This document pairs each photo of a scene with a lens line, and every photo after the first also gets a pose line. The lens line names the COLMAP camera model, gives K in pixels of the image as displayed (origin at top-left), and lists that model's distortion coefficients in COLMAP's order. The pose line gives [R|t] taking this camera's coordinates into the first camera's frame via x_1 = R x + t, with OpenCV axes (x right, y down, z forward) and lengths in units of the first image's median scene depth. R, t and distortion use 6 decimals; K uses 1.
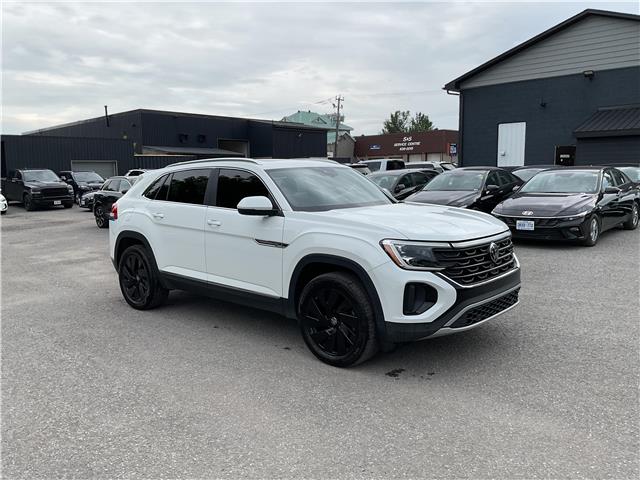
lens RADIAL K [[531.1, 0, 320.8], [0, 531.1, 241.9], [0, 0, 1]] dist [0.047782, -0.101228]
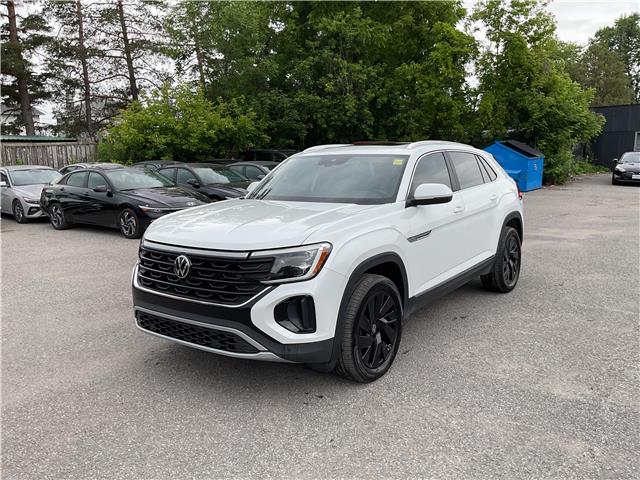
lens RADIAL K [[526.9, 0, 319.3], [0, 526.9, 240.2], [0, 0, 1]] dist [0.106090, -0.218971]
pose [[0.089247, 0.167974, -0.981743, 0.957445], [-0.107801, 0.981515, 0.158135, -0.145421], [0.990159, 0.091720, 0.105705, 0.937511]]
